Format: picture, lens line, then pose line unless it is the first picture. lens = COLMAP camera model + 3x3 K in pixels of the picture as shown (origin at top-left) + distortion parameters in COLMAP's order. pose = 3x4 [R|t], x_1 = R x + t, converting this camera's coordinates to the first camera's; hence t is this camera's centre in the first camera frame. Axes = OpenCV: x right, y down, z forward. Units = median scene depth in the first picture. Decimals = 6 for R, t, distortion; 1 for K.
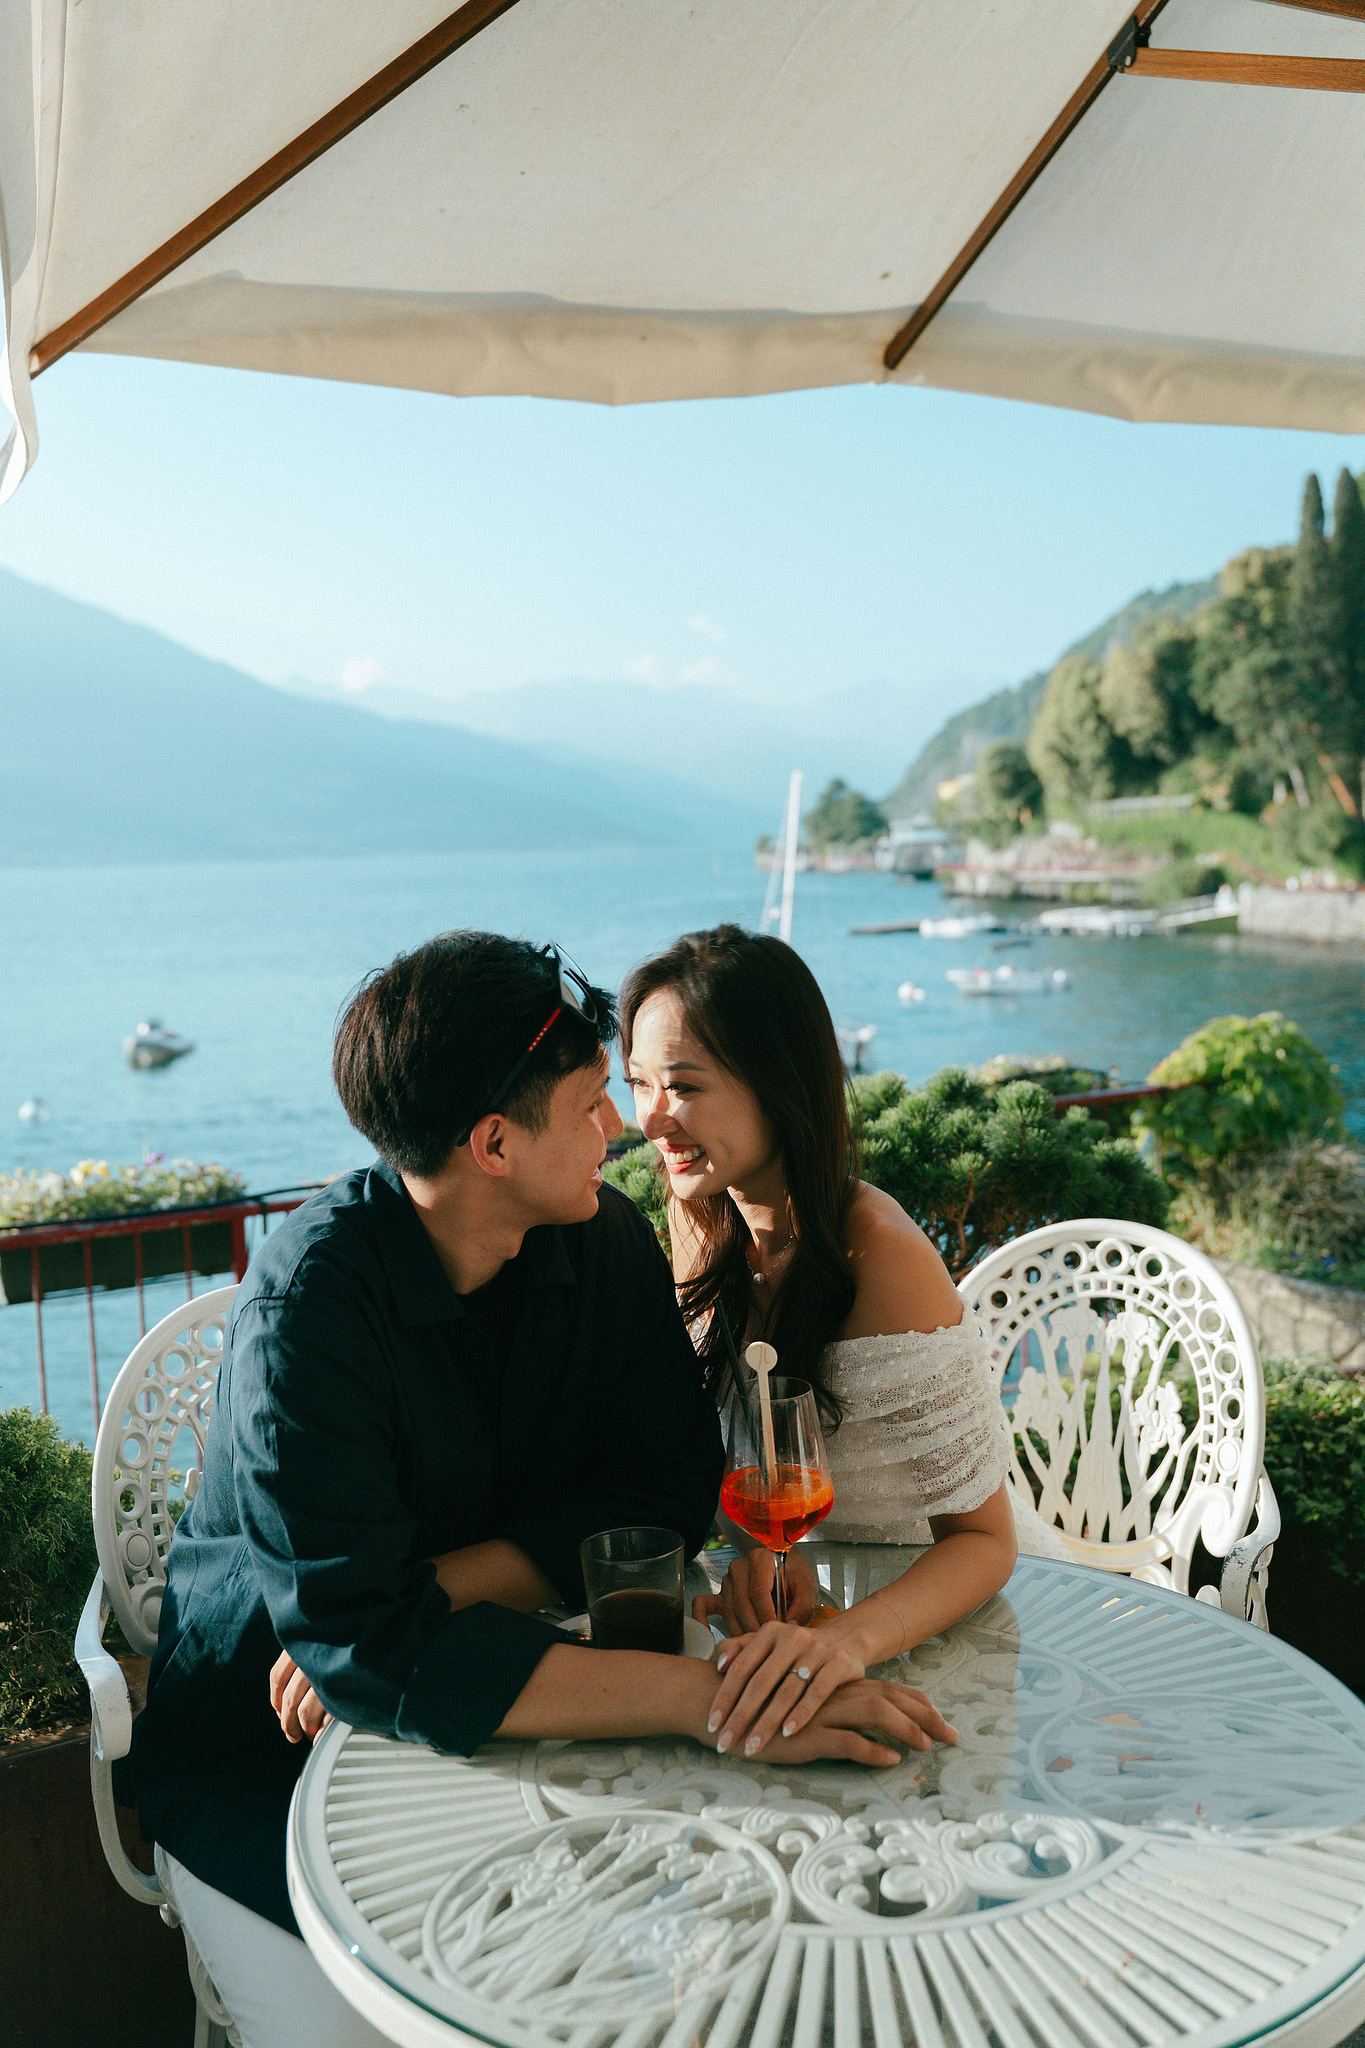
lens RADIAL K [[1923.1, 0, 682.5], [0, 1923.1, 1024.0], [0, 0, 1]] dist [0.000203, -0.014029]
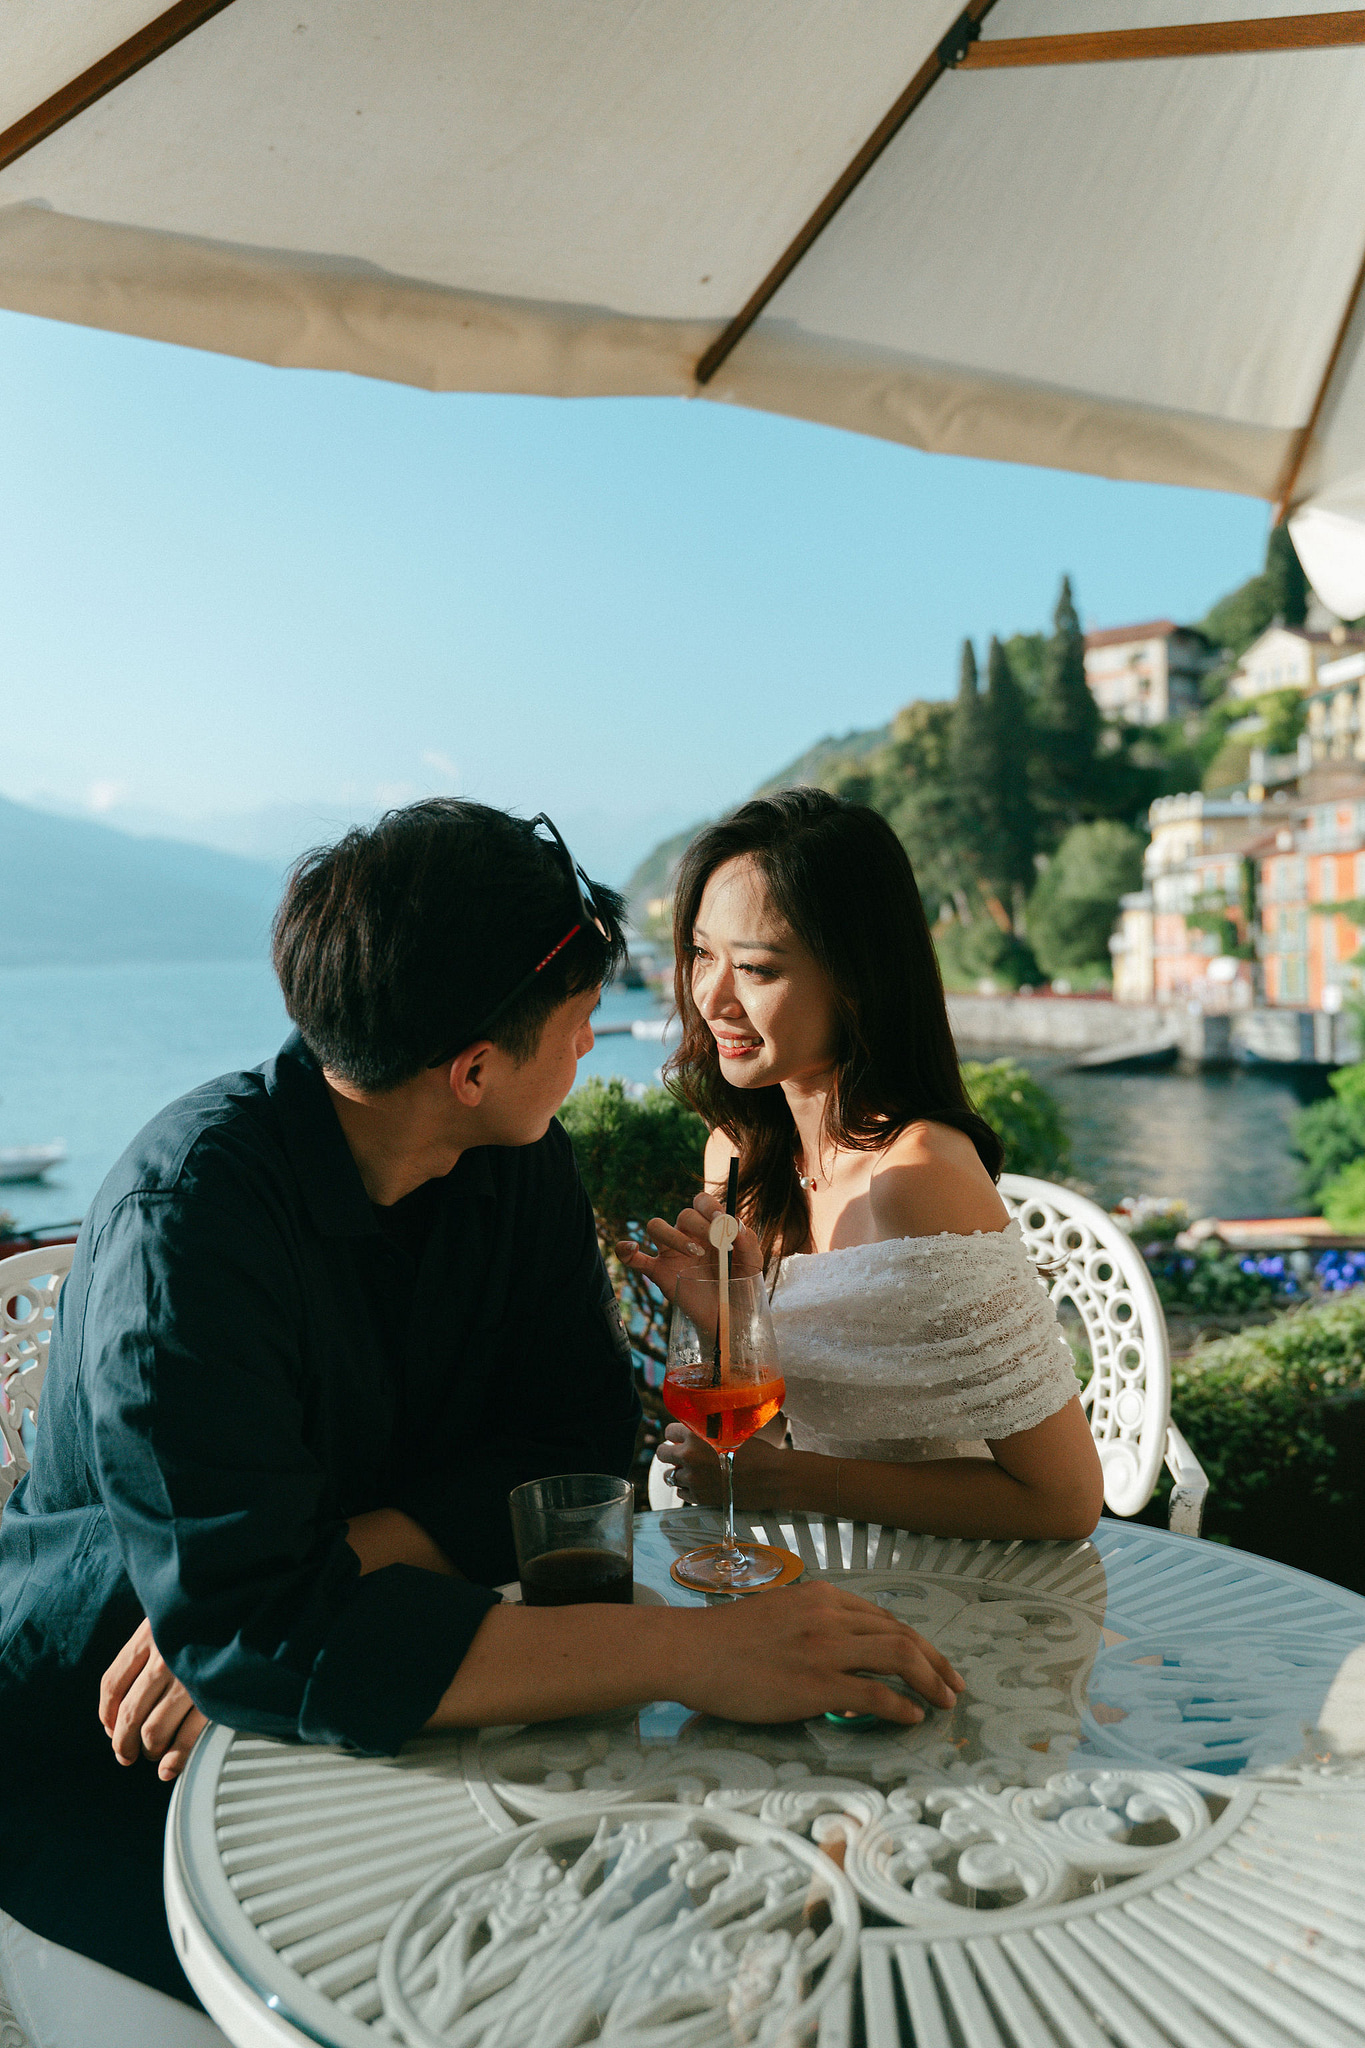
lens RADIAL K [[1743.1, 0, 702.8], [0, 1743.1, 1011.5], [0, 0, 1]] dist [-0.010302, 0.001519]
pose [[0.985908, 0.001022, 0.167286, -0.110965], [0.010190, 0.997758, -0.066151, 0.130117], [-0.166979, 0.066923, 0.983687, 0.267319]]
